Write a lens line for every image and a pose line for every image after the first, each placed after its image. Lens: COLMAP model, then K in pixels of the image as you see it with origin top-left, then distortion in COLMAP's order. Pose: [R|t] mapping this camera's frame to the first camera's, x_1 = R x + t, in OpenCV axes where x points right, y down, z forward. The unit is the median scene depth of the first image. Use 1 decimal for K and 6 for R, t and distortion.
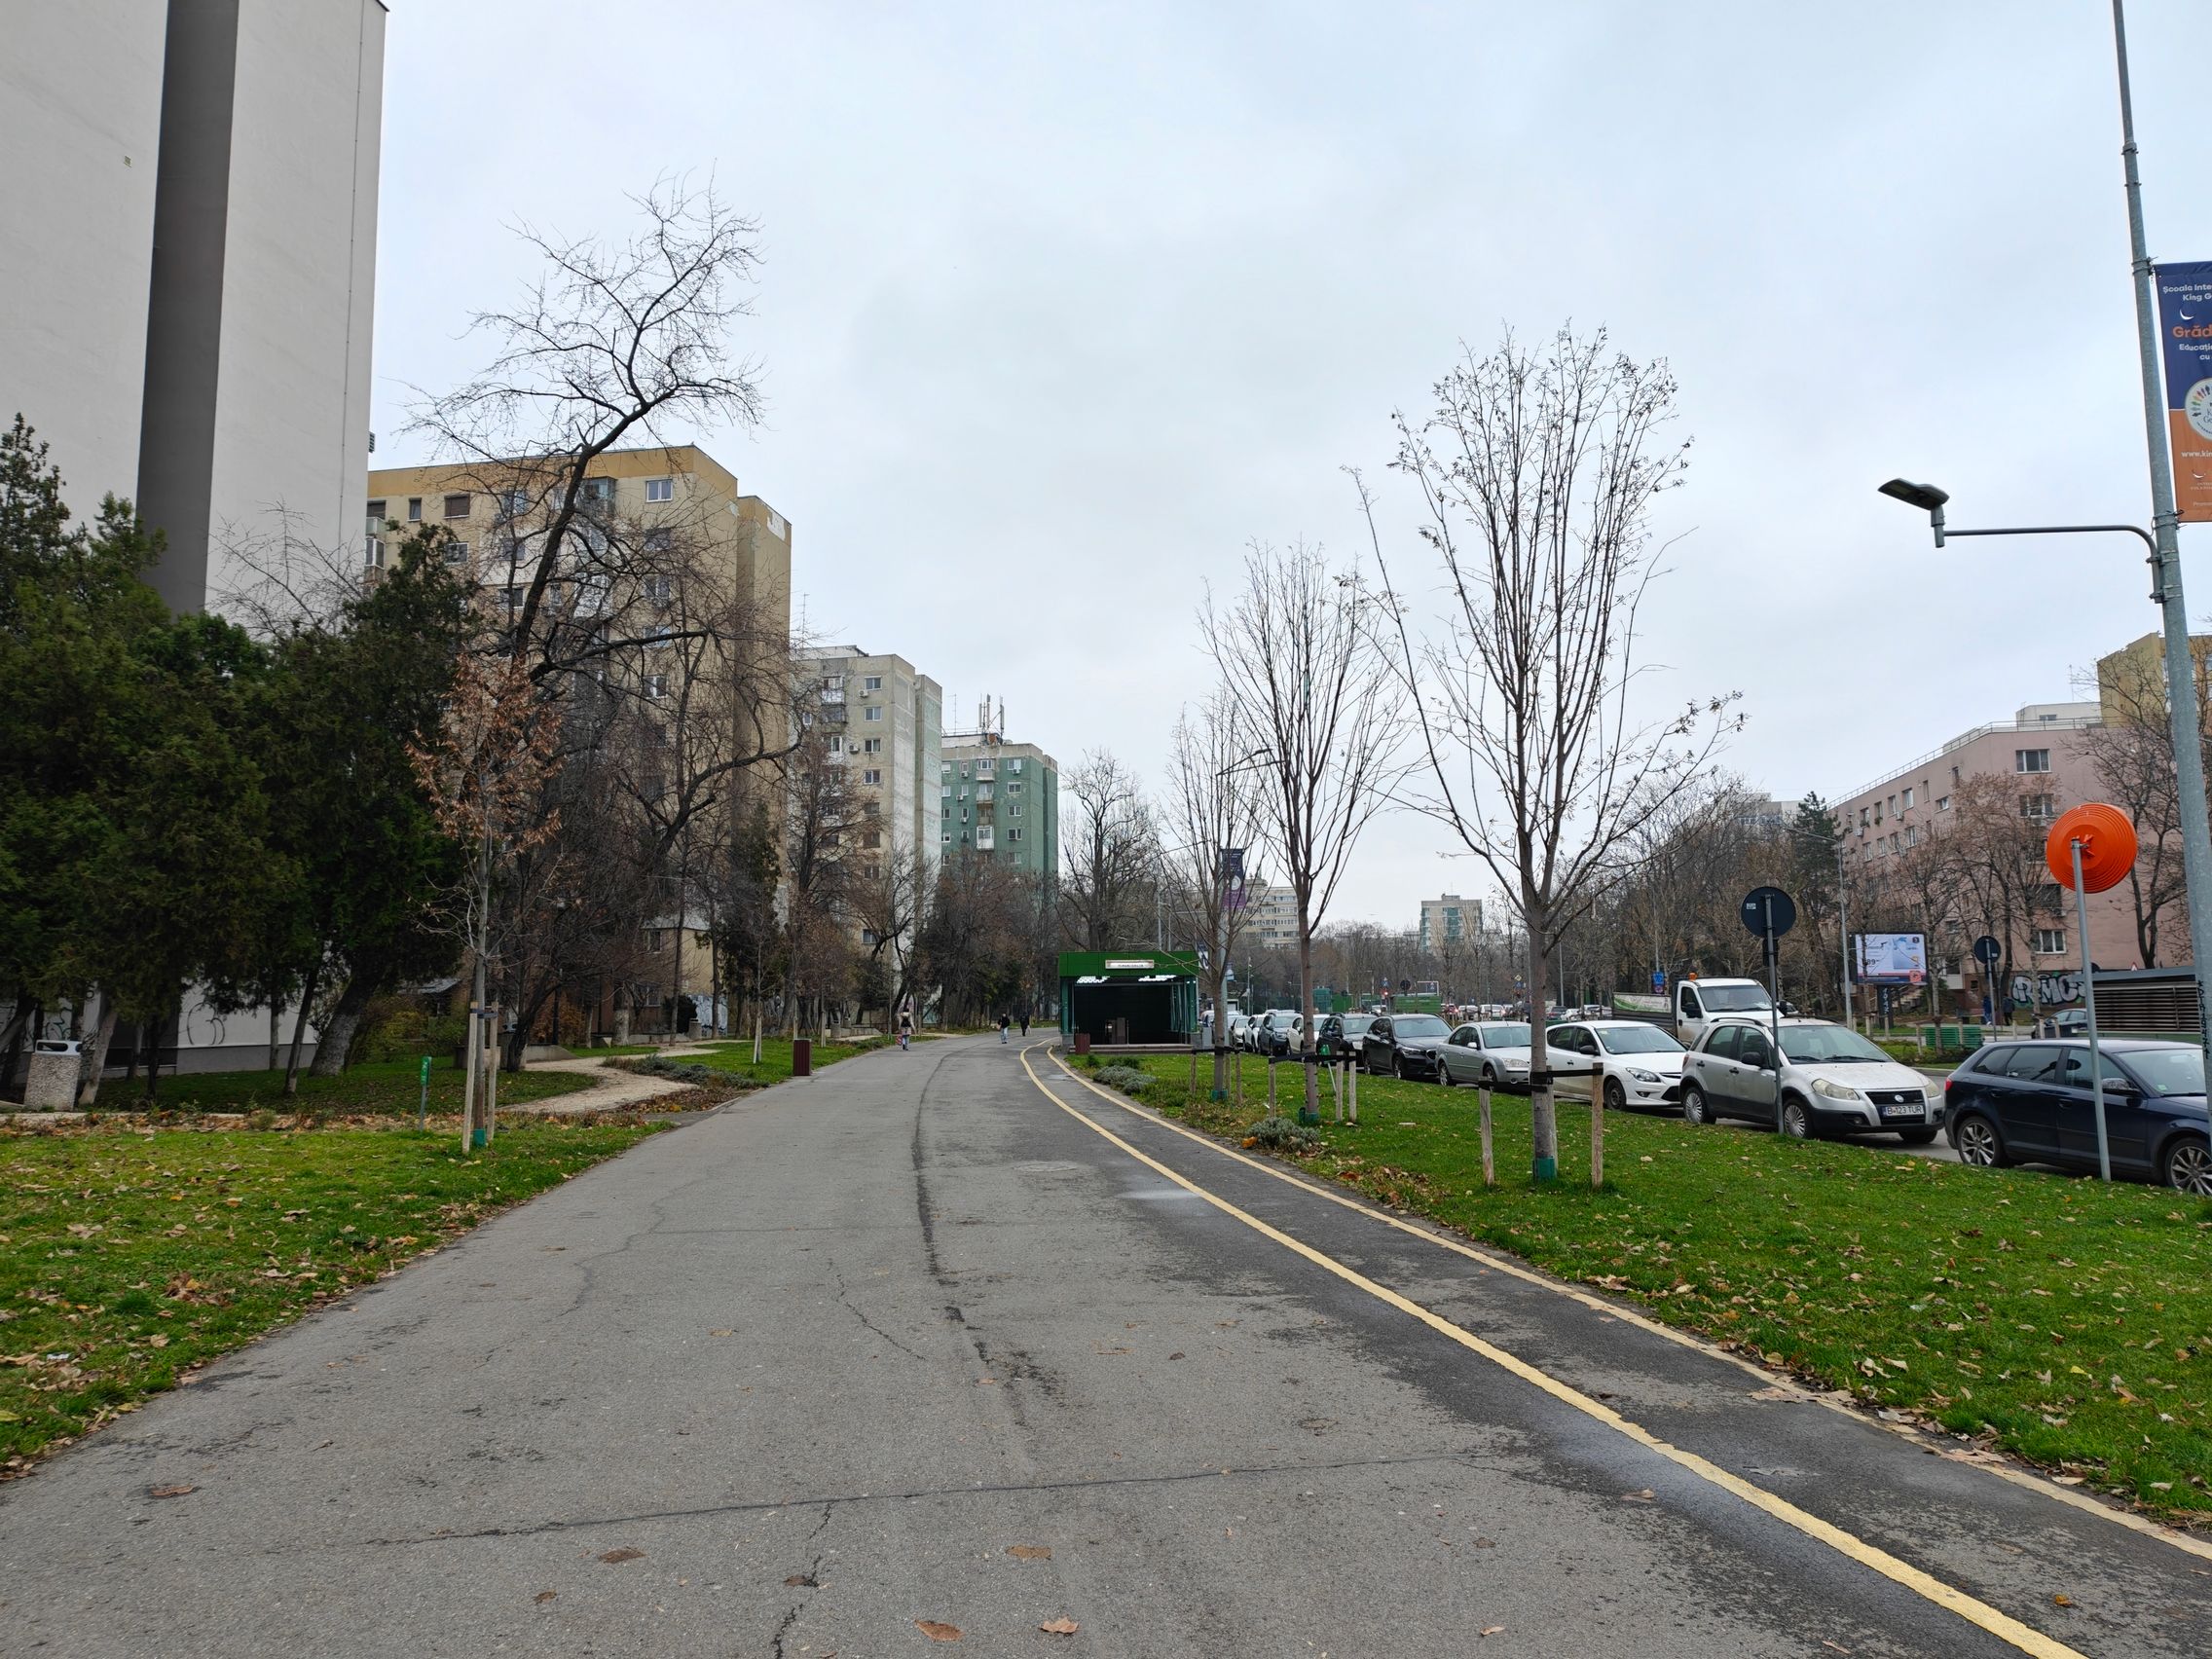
lens RADIAL K [[1558.5, 0, 1106.0], [0, 1558.5, 829.5], [0, 0, 1]] dist [0.022804, 0.000360]
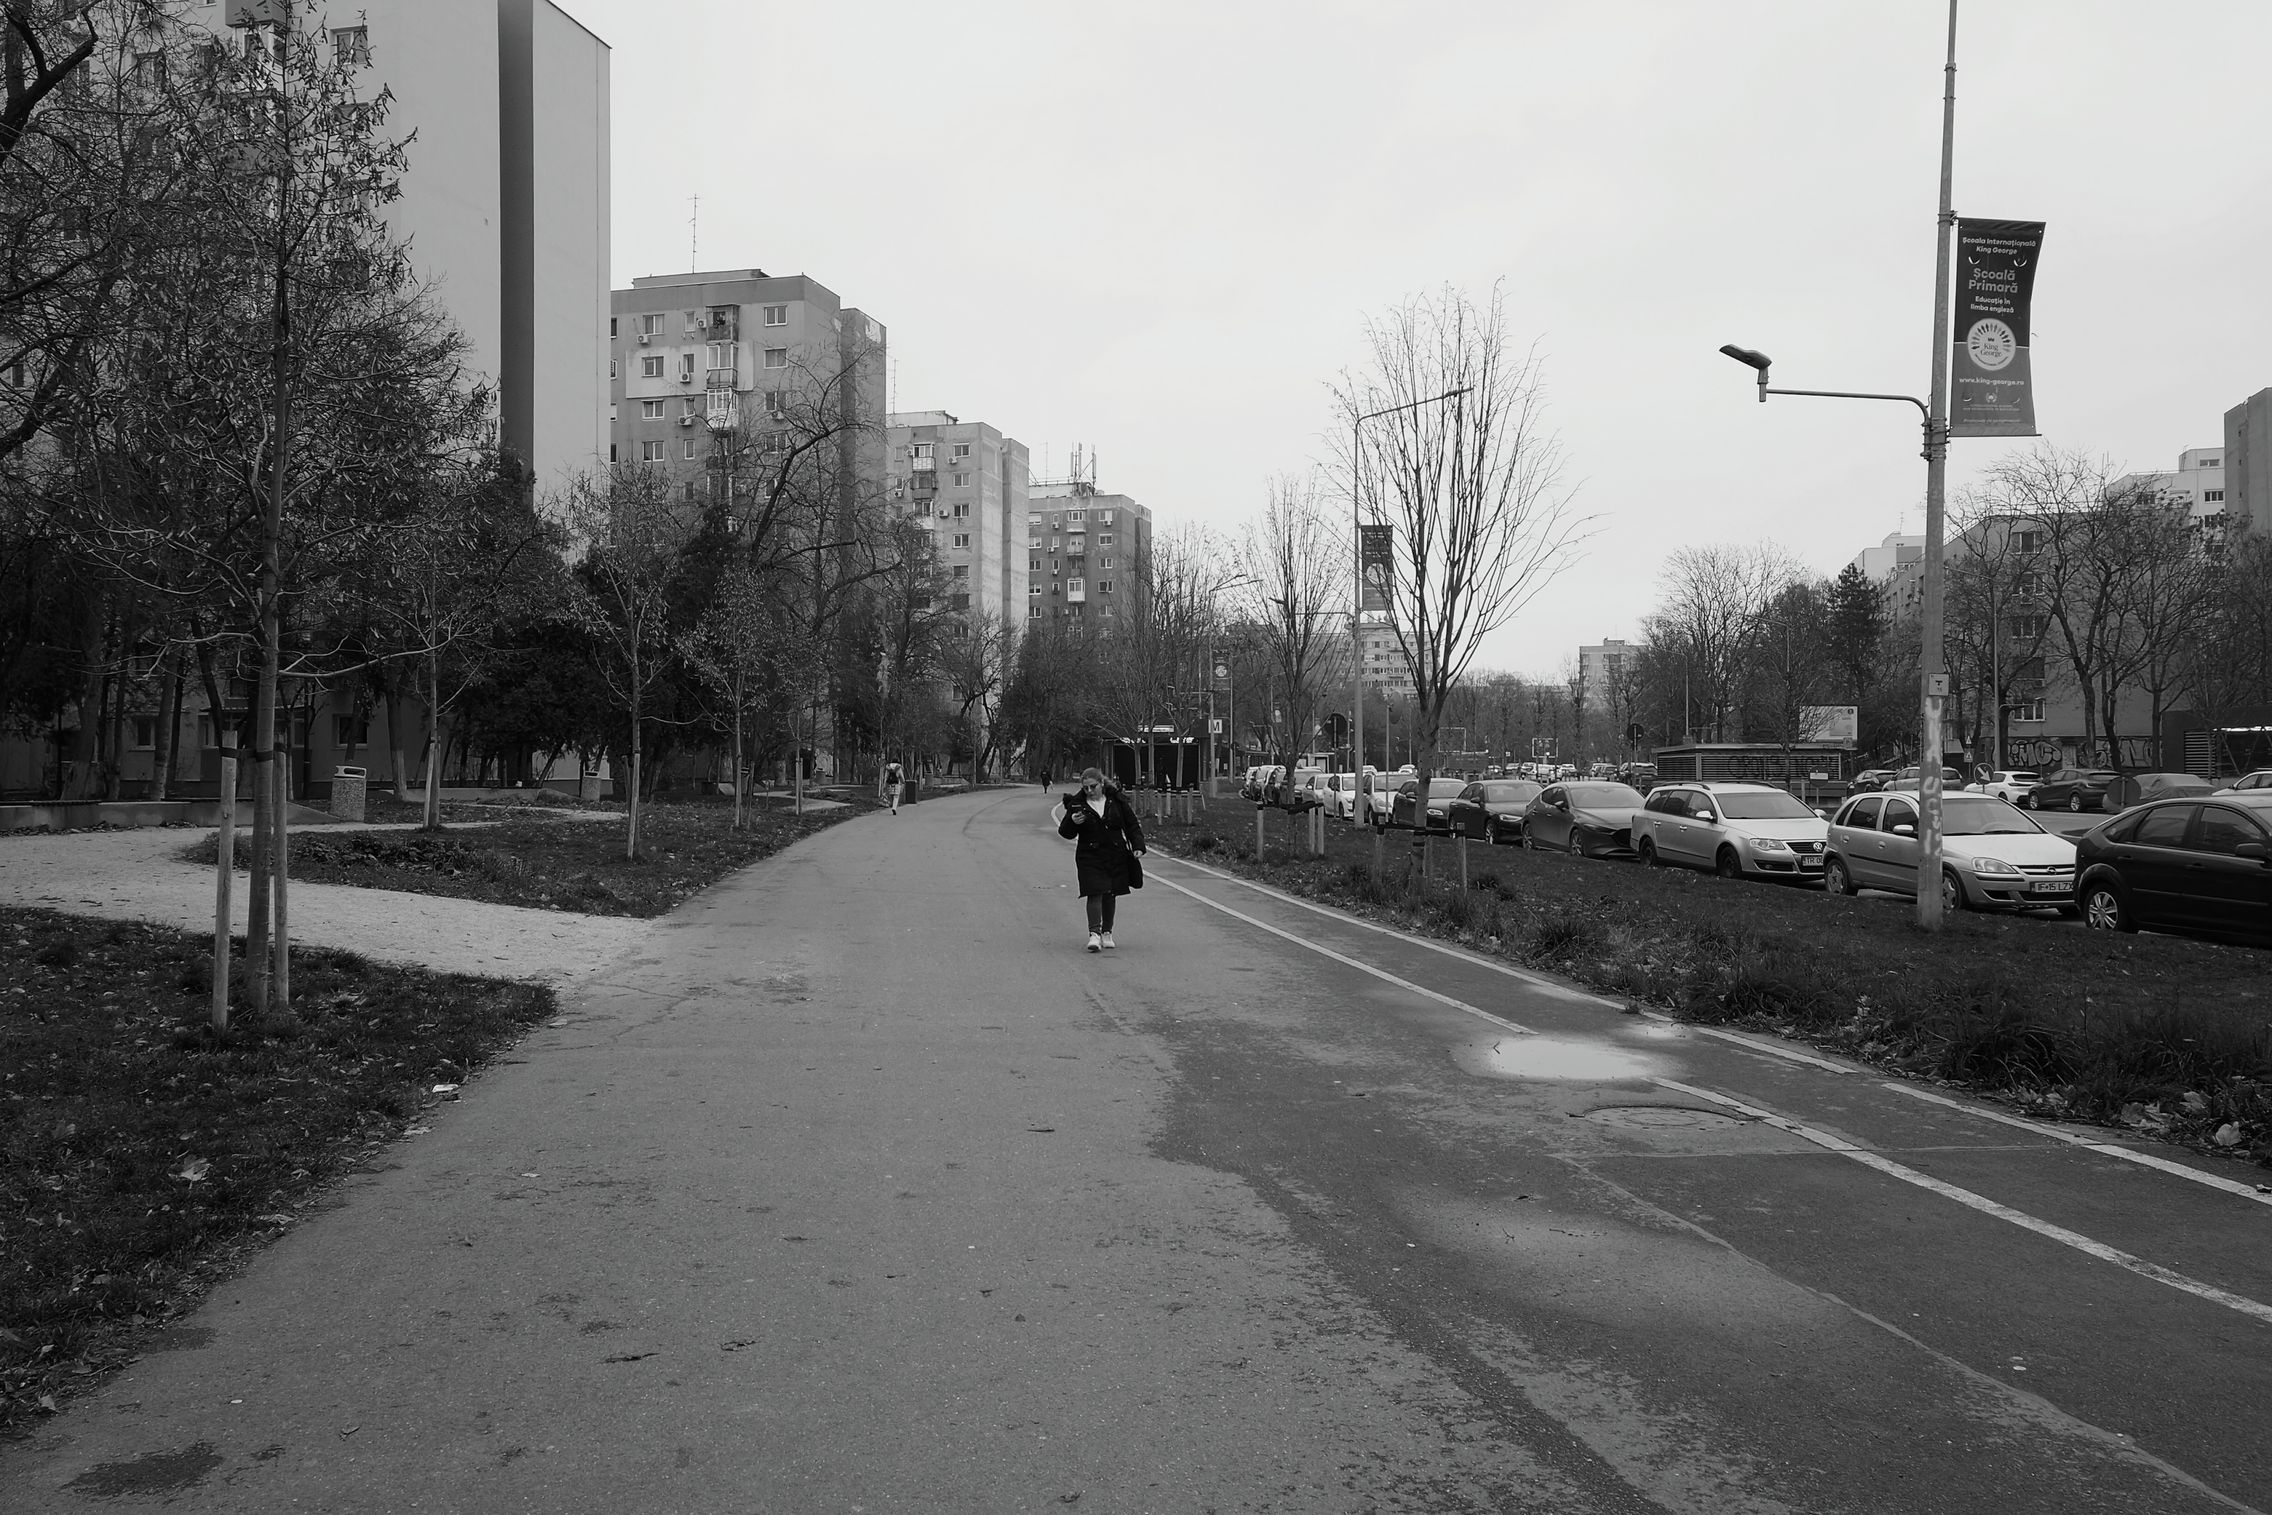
lens RADIAL K [[1836.9, 0, 1136.0], [0, 1836.9, 757.5], [0, 0, 1]] dist [0.023566, 0.009287]
pose [[0.998331, 0.010891, -0.056709, 0.038911], [-0.004494, 0.993728, 0.111730, -0.027587], [0.057571, -0.111288, 0.992119, -0.234643]]
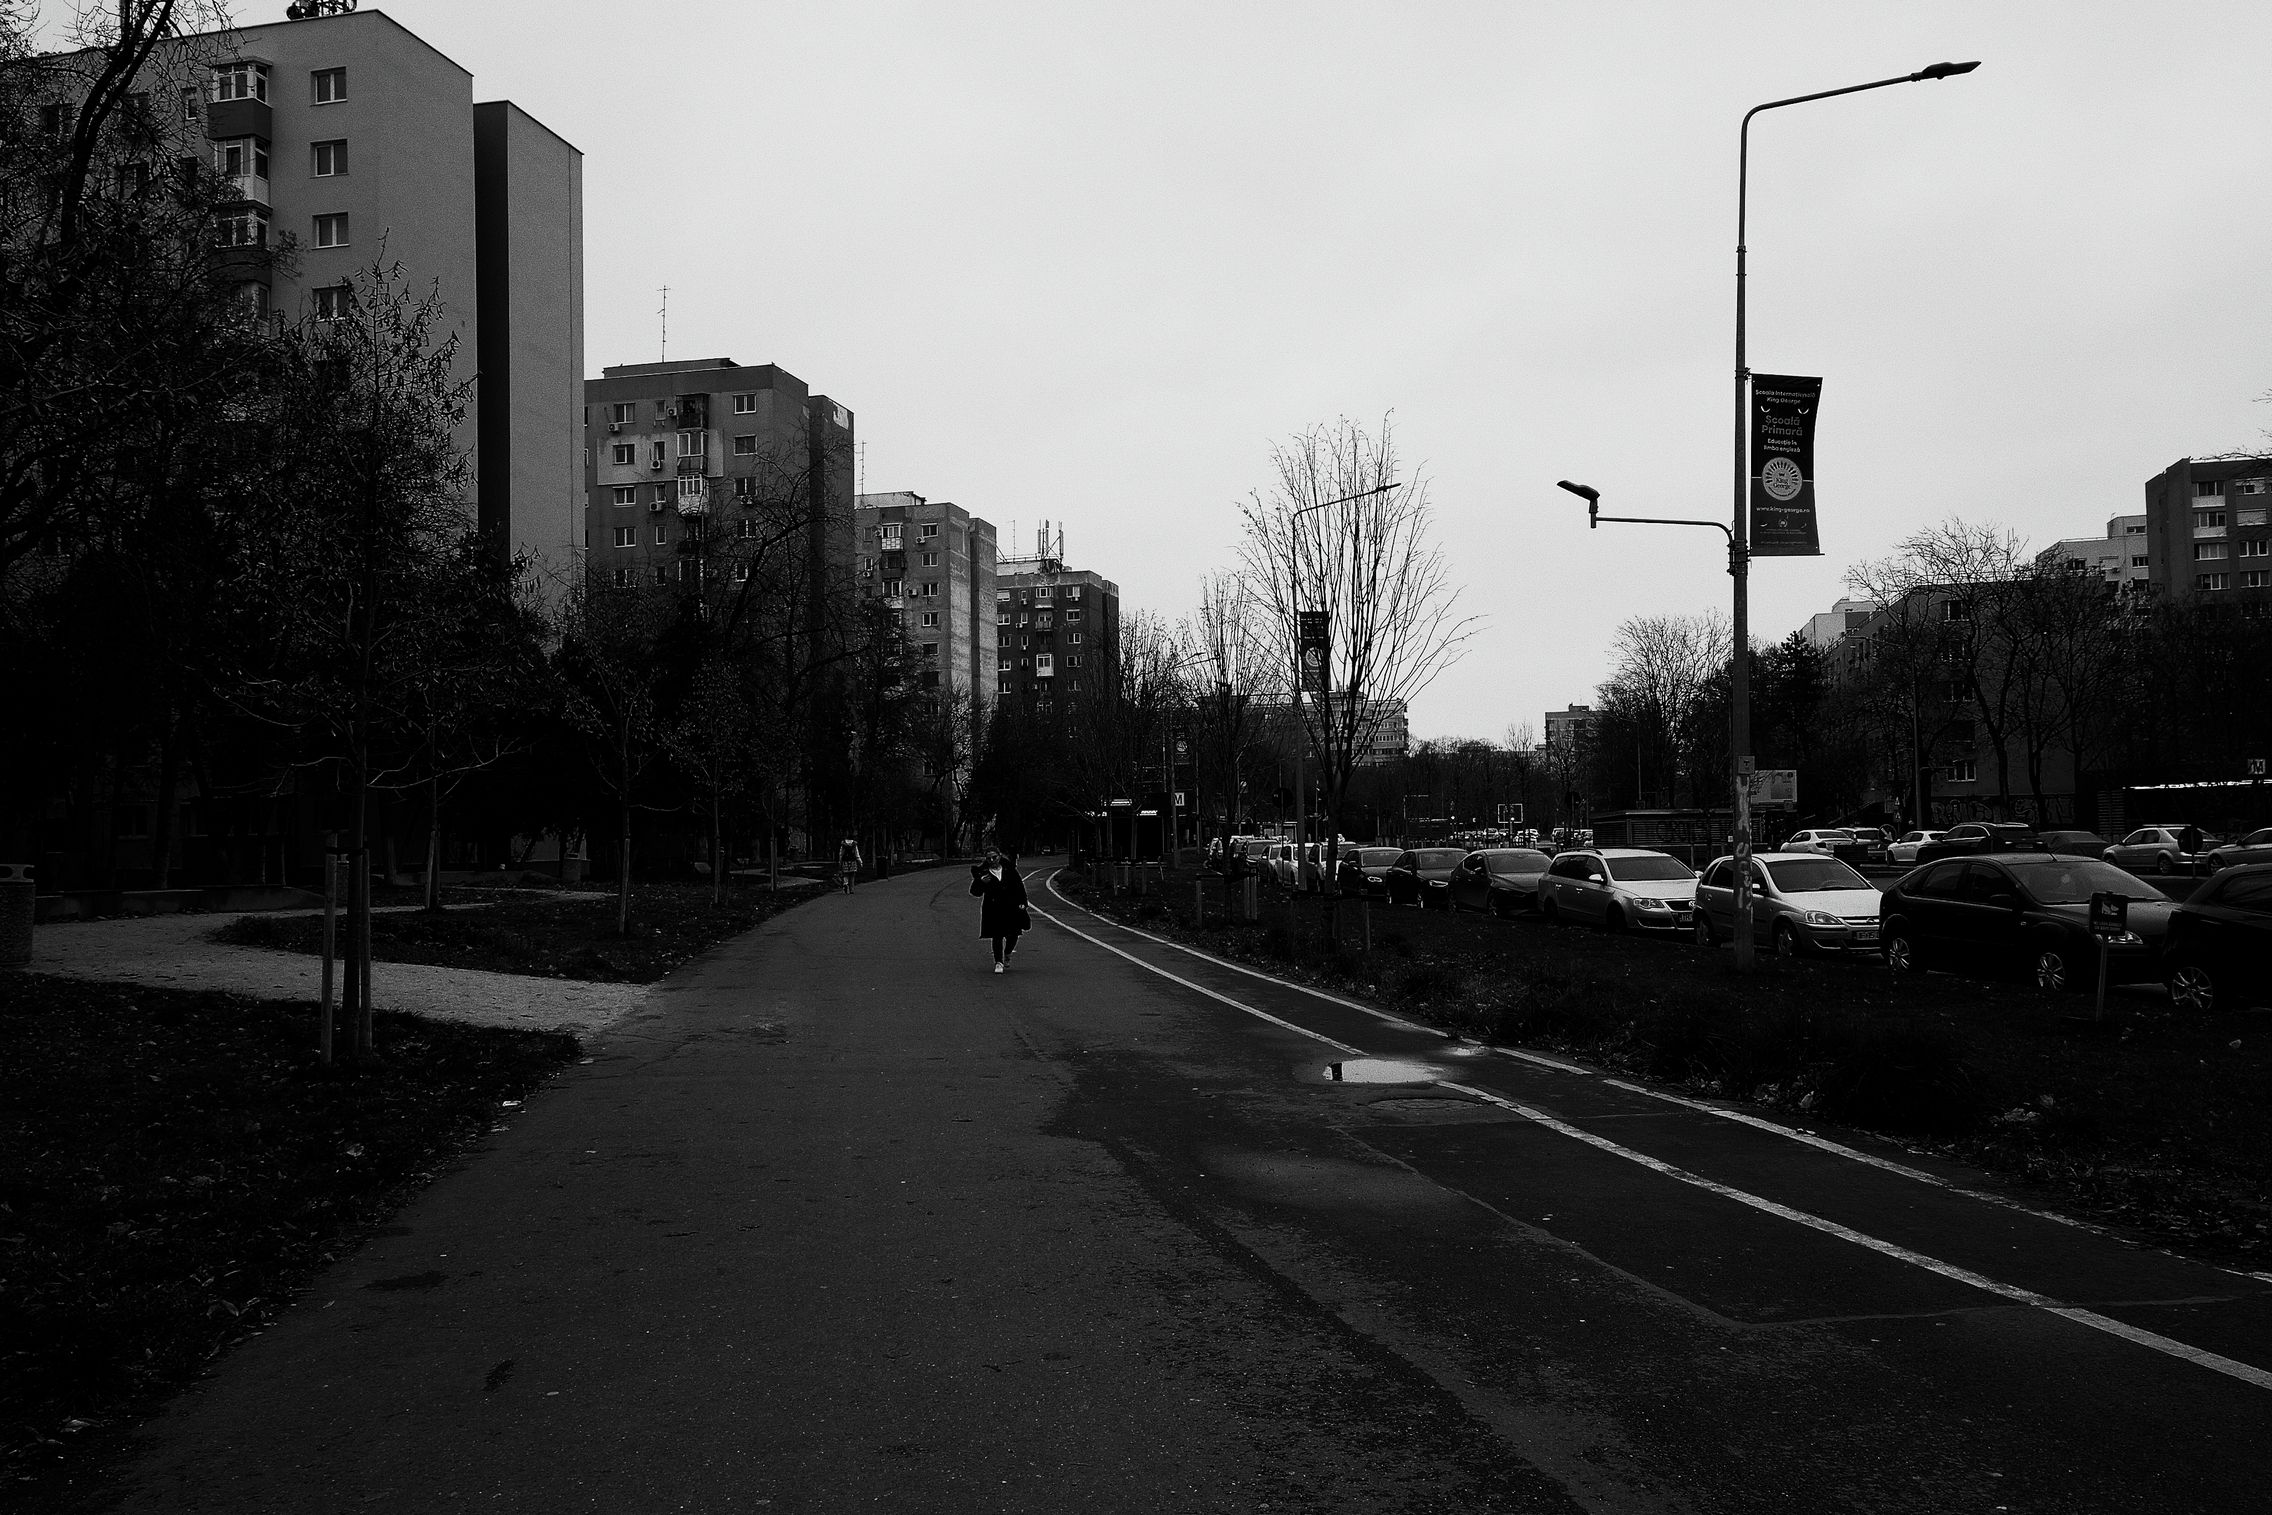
lens RADIAL K [[1834.6, 0, 1171.7], [0, 1834.6, 786.2], [0, 0, 1]] dist [0.005412, 0.003392]
pose [[0.999715, -0.005504, -0.023239, 0.043145], [0.007551, 0.996008, 0.088941, -0.030285], [0.022657, -0.089091, 0.995766, -0.253211]]
